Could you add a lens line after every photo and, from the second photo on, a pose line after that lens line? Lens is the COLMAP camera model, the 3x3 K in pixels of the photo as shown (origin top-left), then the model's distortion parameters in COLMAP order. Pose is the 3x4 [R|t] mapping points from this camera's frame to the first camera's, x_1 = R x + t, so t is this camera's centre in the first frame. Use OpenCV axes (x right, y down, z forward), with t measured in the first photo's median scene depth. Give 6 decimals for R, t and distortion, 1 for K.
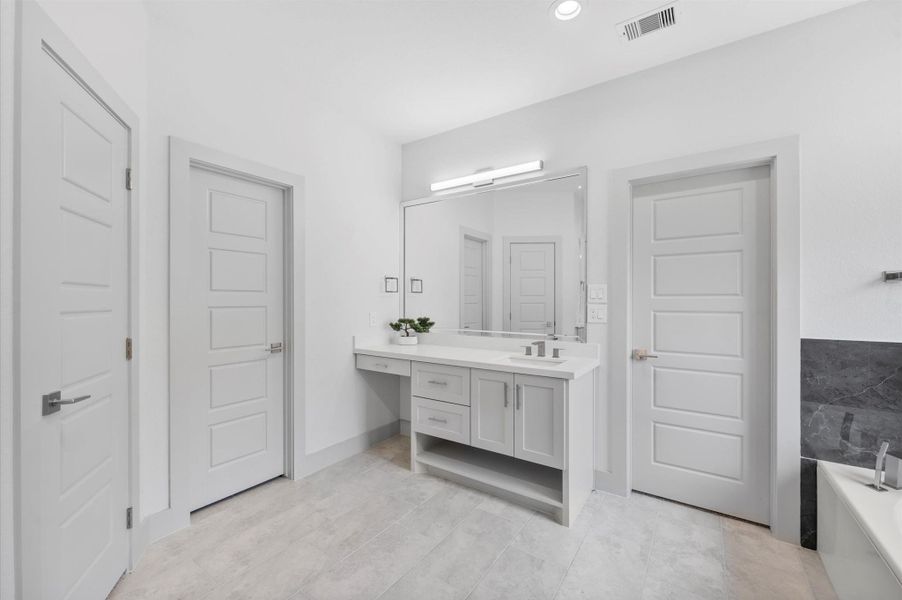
lens RADIAL K [[363.6, 0, 448.7], [0, 363.6, 302.7], [0, 0, 1]] dist [-0.022109, 0.000246]
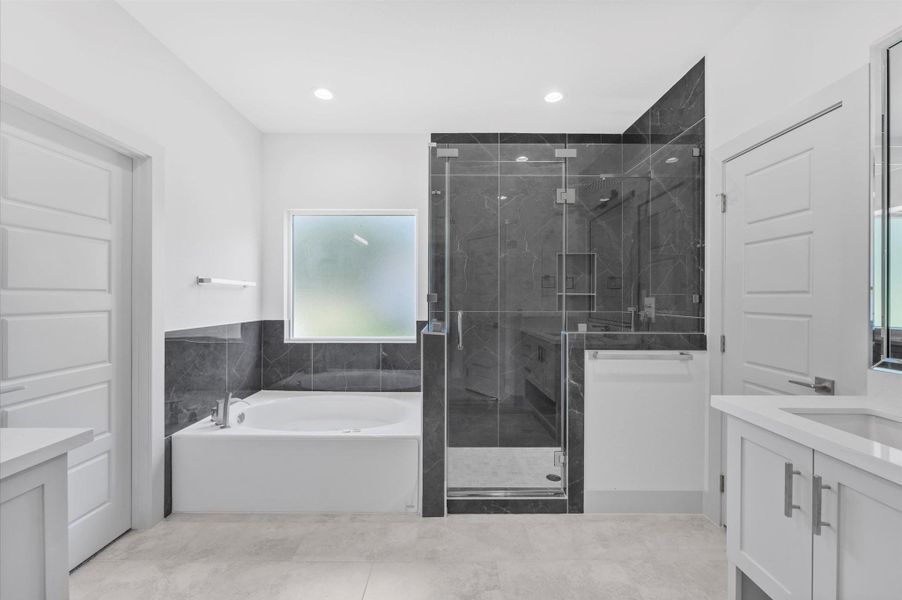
lens RADIAL K [[363.6, 0, 448.7], [0, 363.6, 302.7], [0, 0, 1]] dist [-0.022109, 0.000246]
pose [[-0.578492, -0.014513, 0.815559, -0.409271], [0.002211, 0.999810, 0.019360, -0.009466], [-0.815685, 0.013003, -0.578350, 0.874254]]
